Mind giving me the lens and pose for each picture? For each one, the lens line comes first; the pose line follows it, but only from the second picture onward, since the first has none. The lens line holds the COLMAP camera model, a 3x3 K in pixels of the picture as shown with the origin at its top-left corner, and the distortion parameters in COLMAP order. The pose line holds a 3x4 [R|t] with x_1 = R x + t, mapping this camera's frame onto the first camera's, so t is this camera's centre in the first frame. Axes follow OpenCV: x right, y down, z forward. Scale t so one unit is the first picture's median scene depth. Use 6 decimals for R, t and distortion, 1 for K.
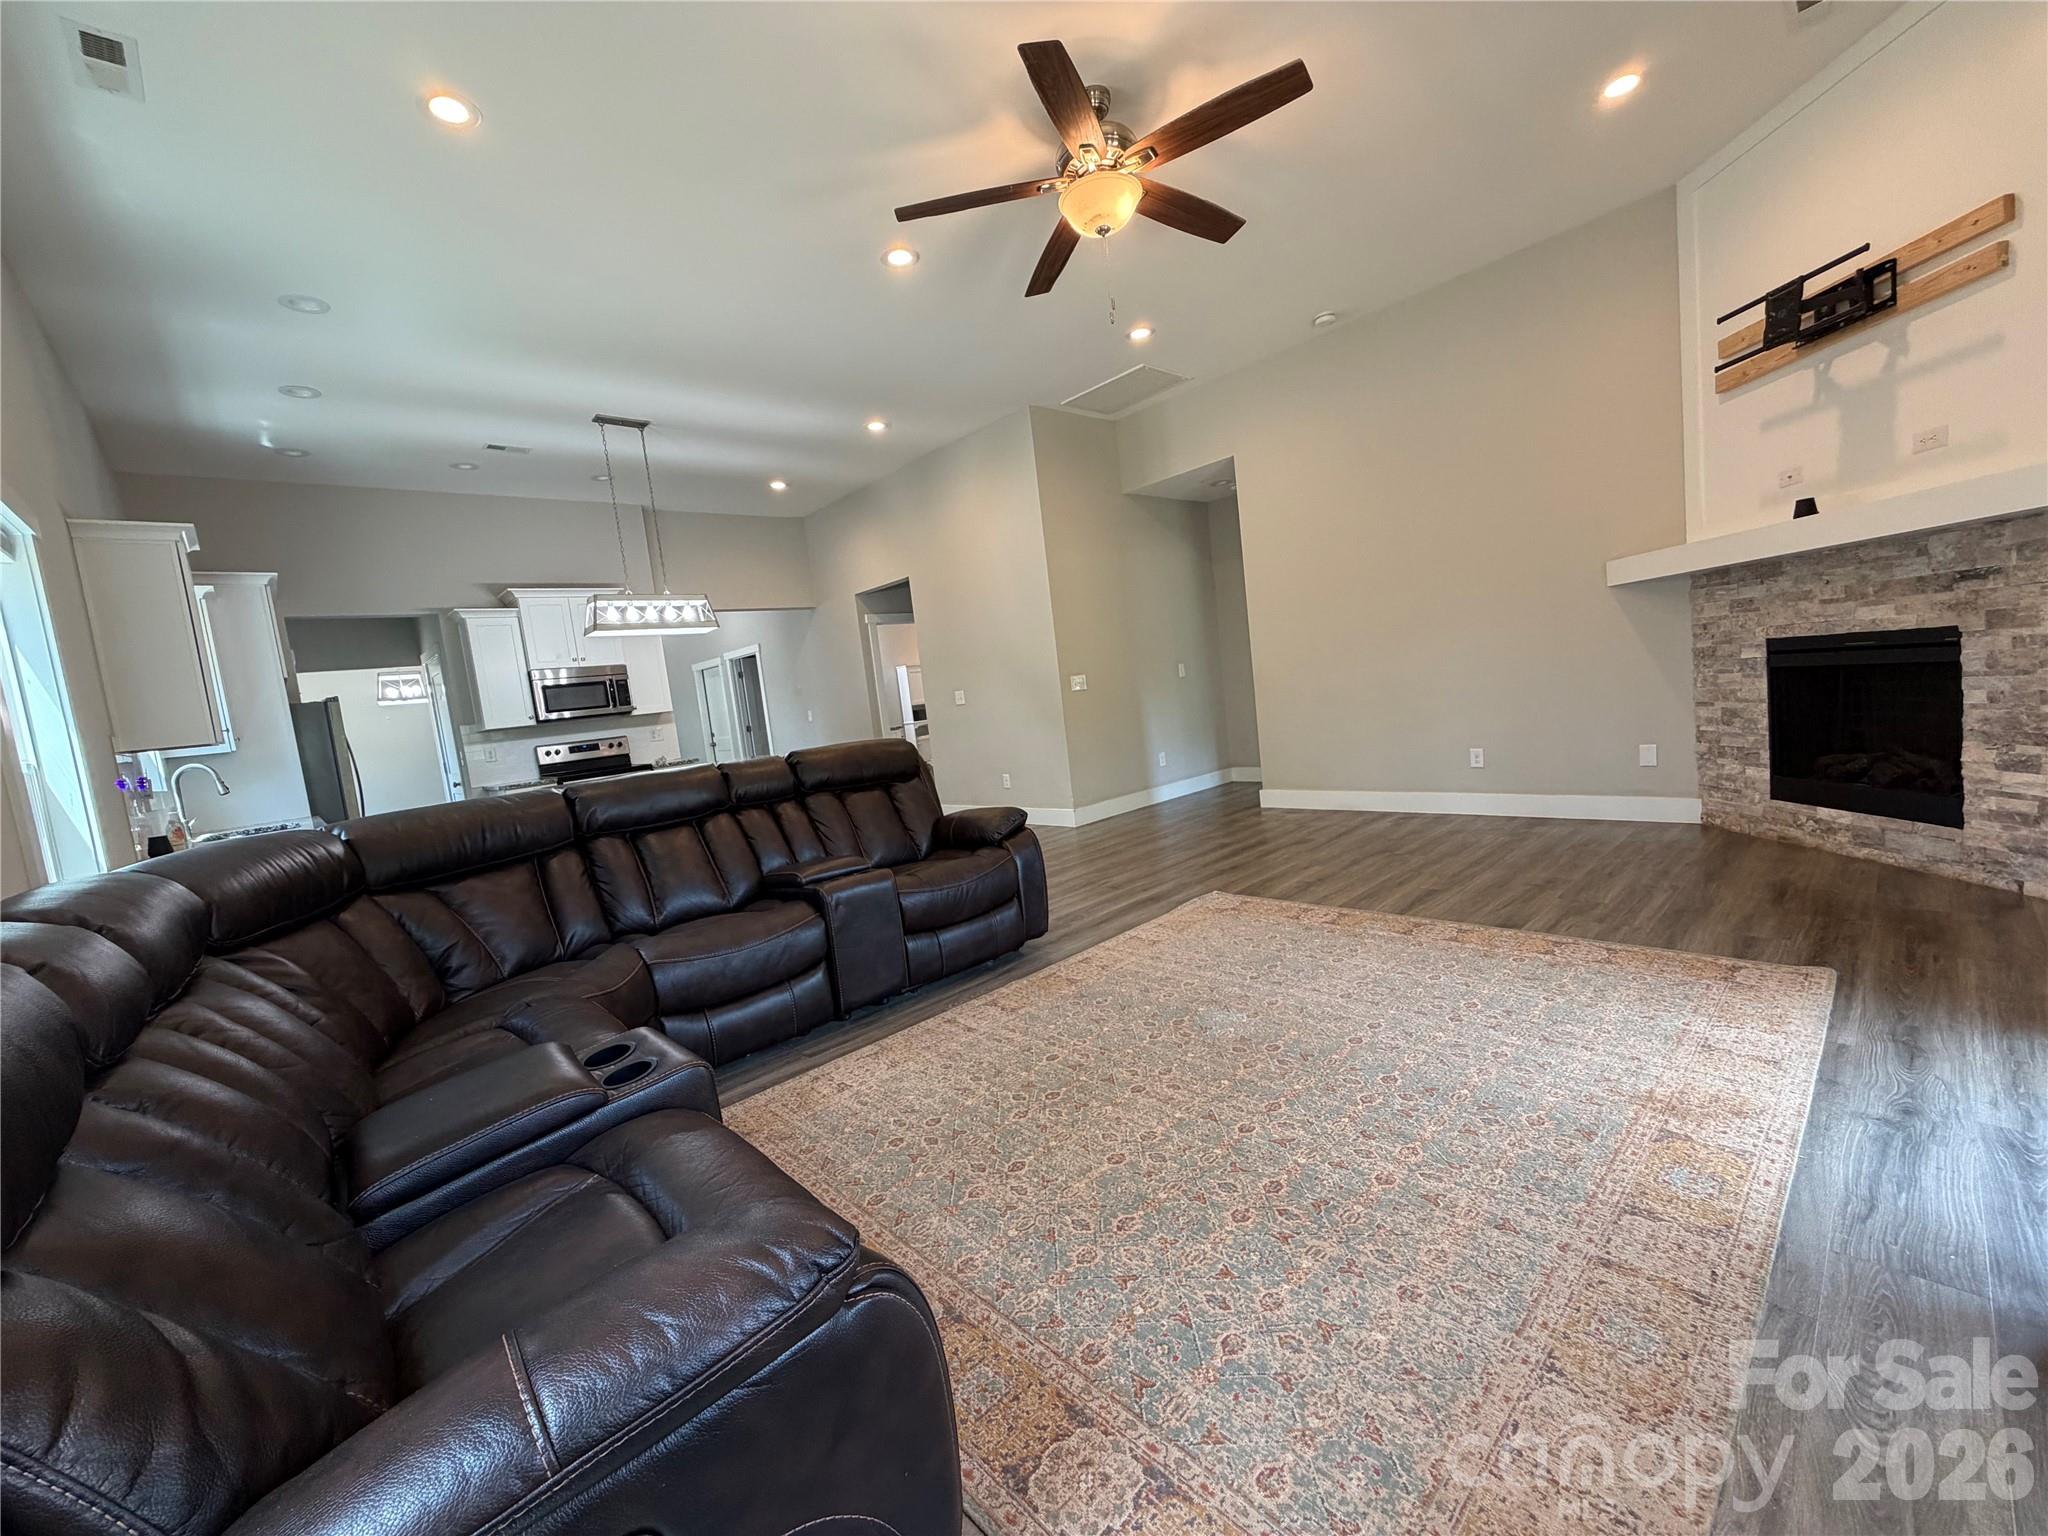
lens RADIAL K [[815.9, 0, 1022.3], [0, 815.9, 767.8], [0, 0, 1]] dist [0.000416, 0.000249]
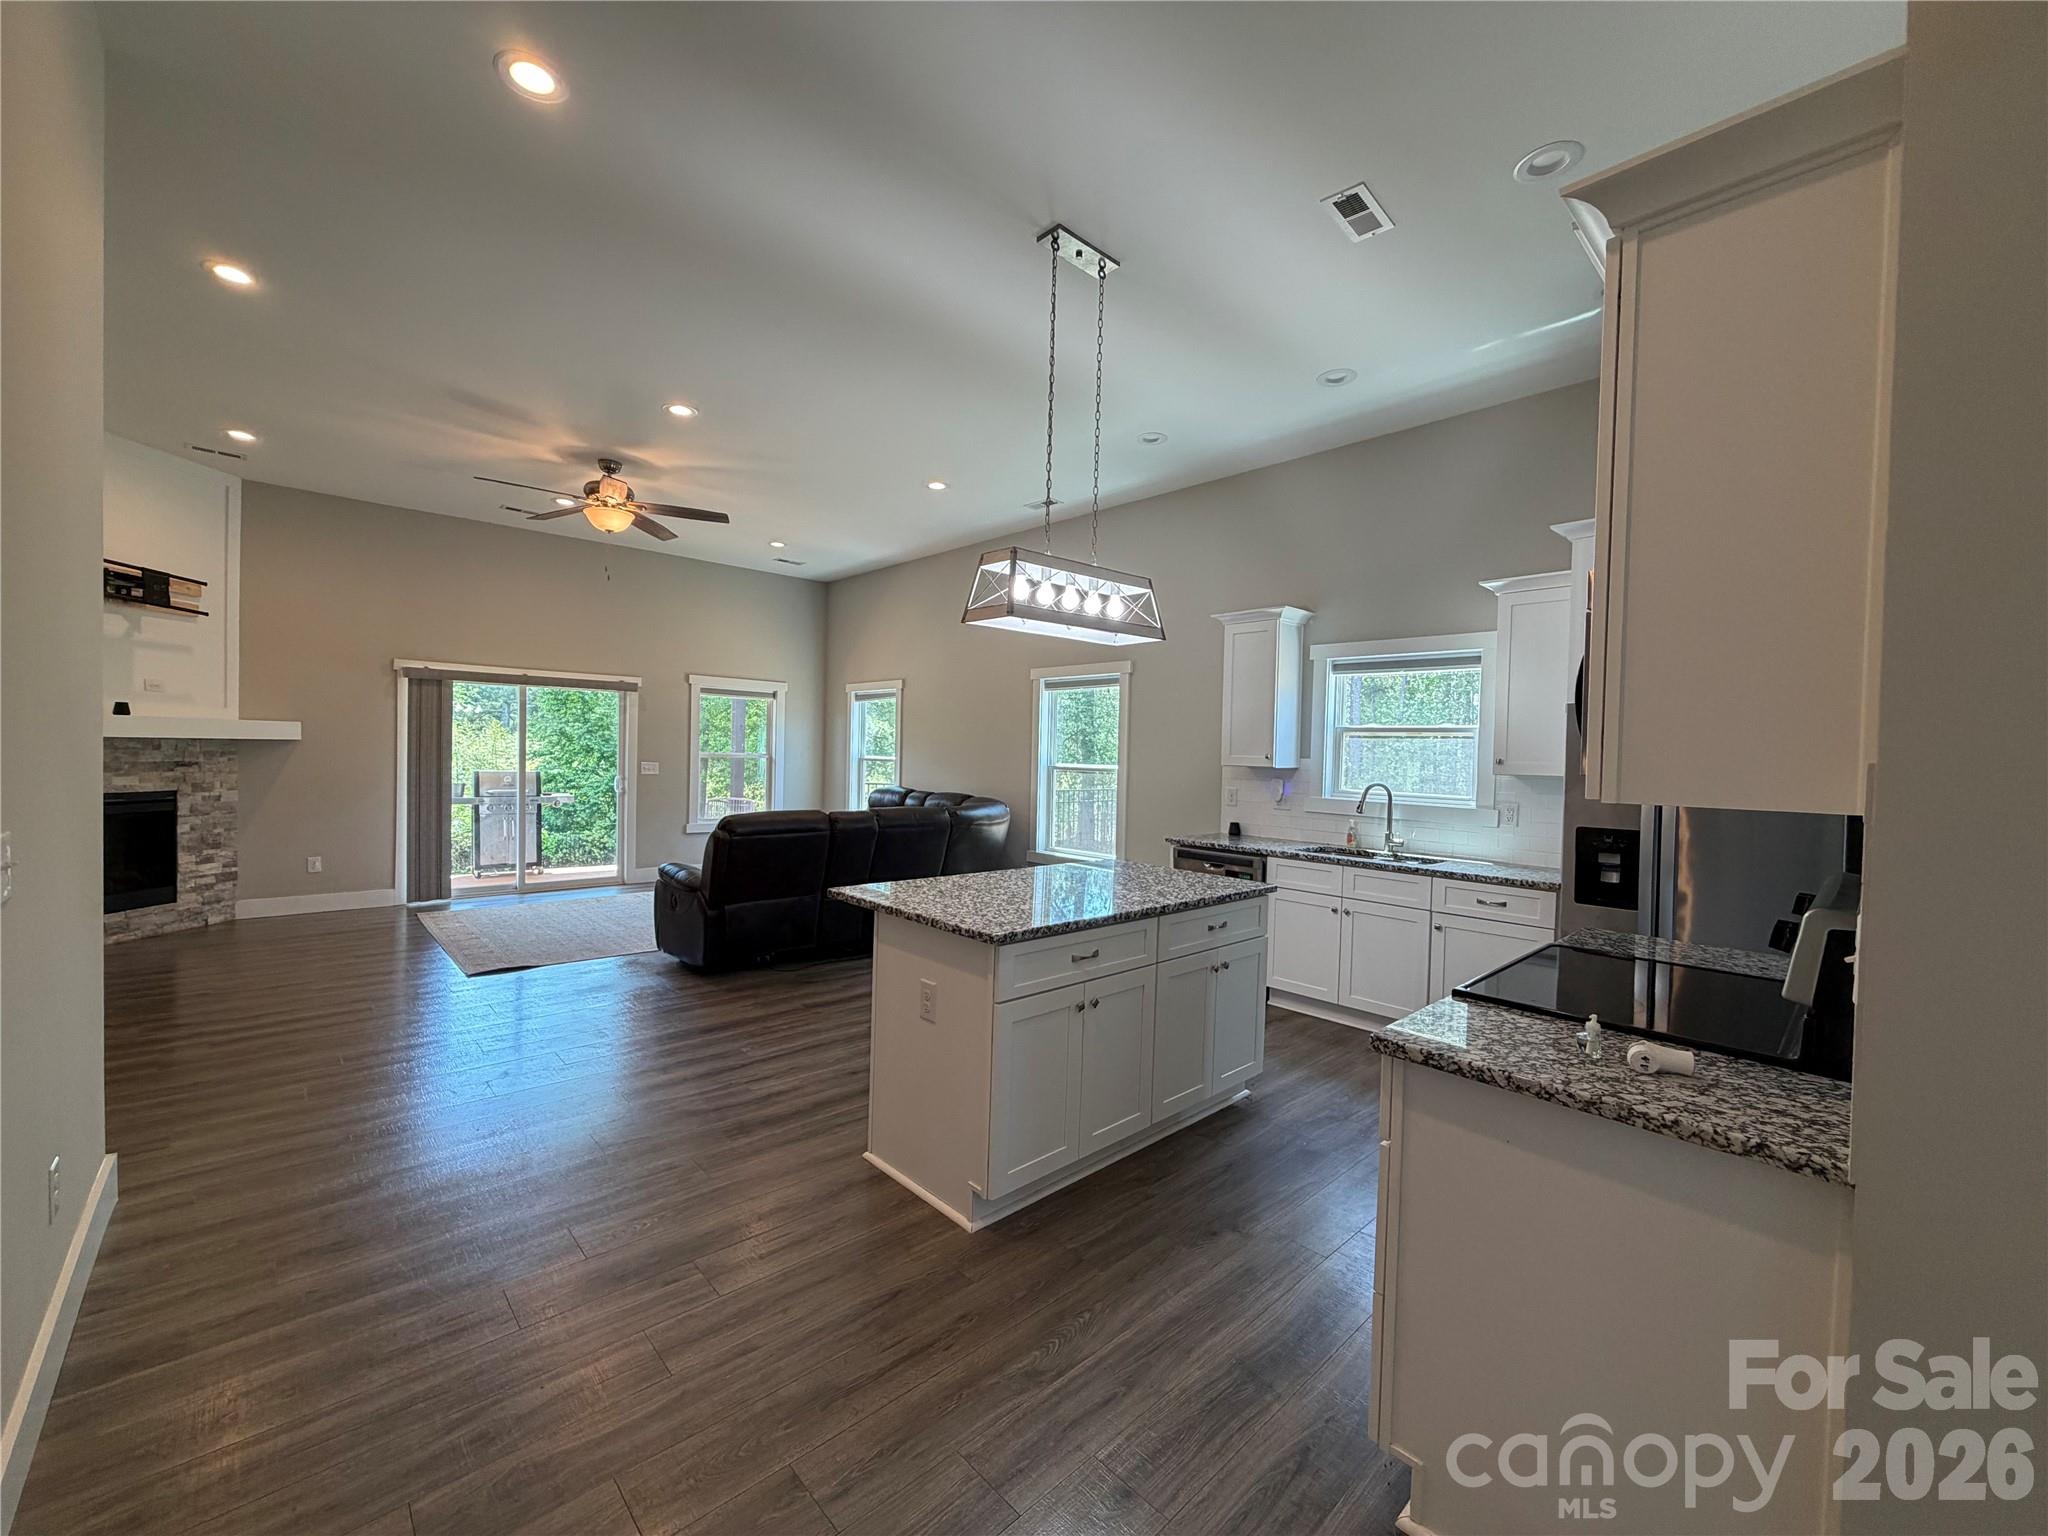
lens RADIAL K [[815.9, 0, 1020.5], [0, 815.9, 770.1], [0, 0, 1]] dist [0.000416, 0.000249]
pose [[-0.996048, 0.088797, -0.001697, -0.714116], [0.087977, 0.989101, 0.118067, -0.256014], [0.012163, 0.117451, -0.993004, 2.705177]]
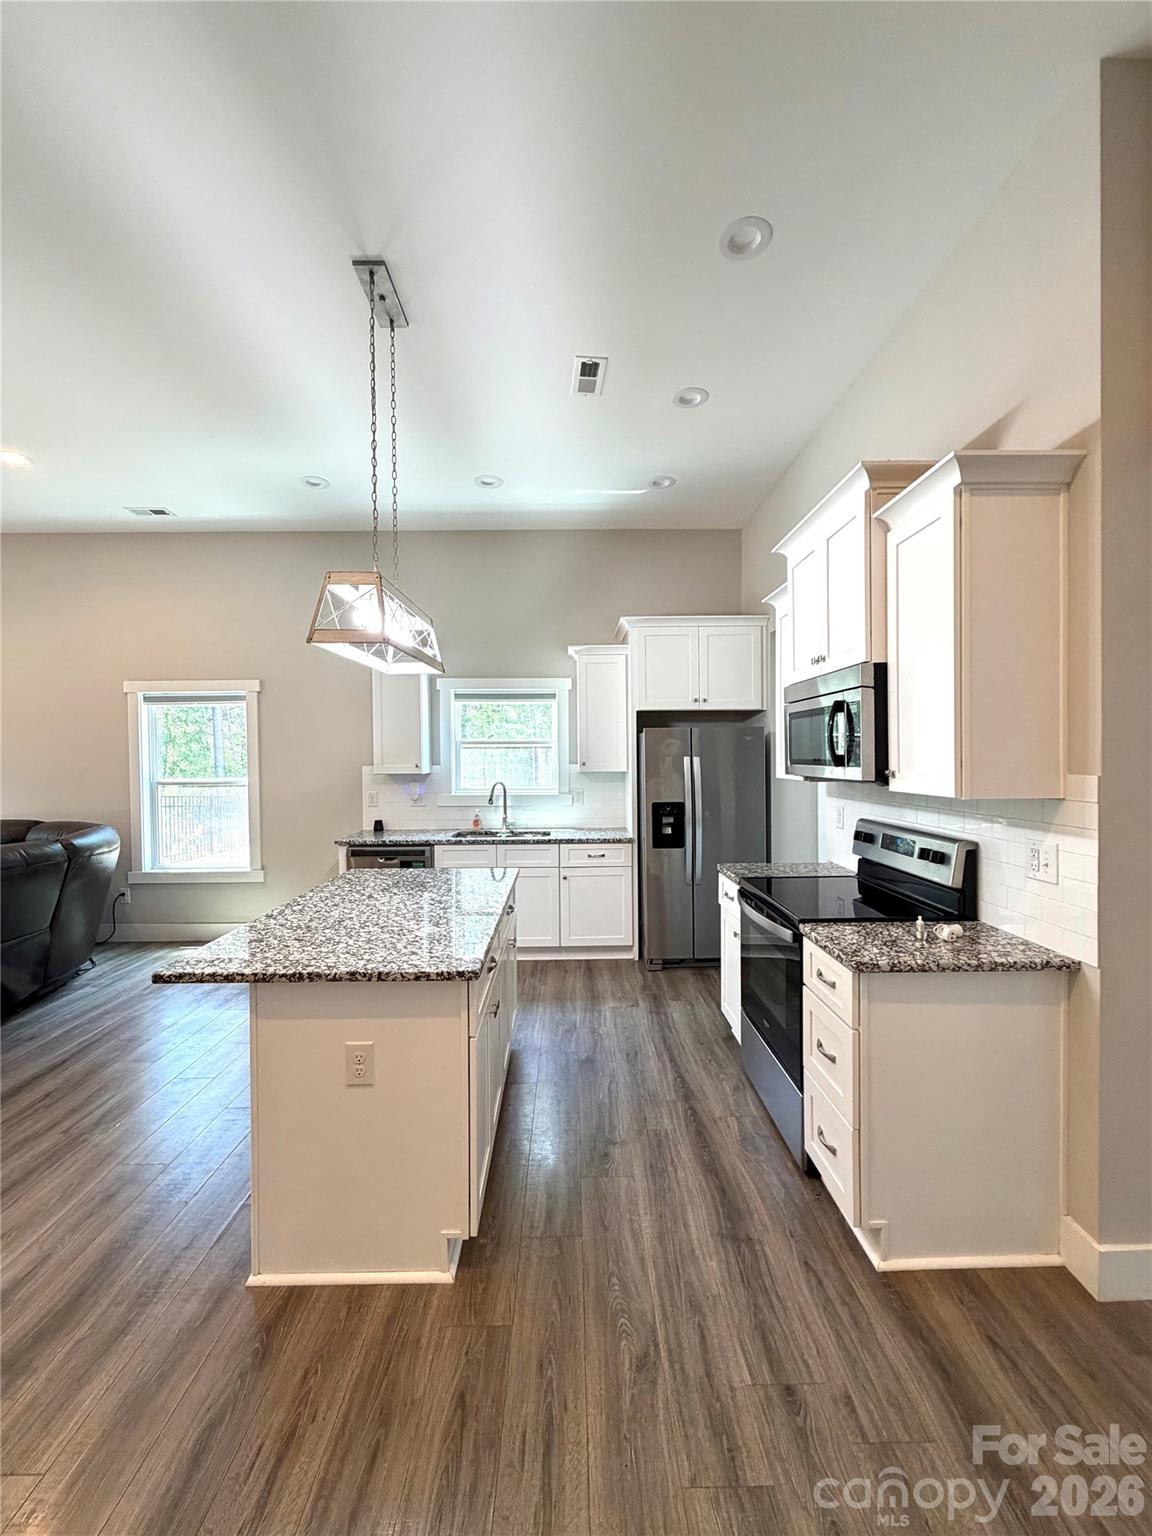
lens RADIAL K [[611.9, 0, 573.4], [0, 611.9, 763.8], [0, 0, 1]] dist [0.000416, 0.000249]
pose [[-0.666060, 0.131084, -0.734290, -0.371606], [0.014252, 0.986494, 0.163179, -0.292530], [0.745762, 0.098222, -0.658932, 2.409828]]
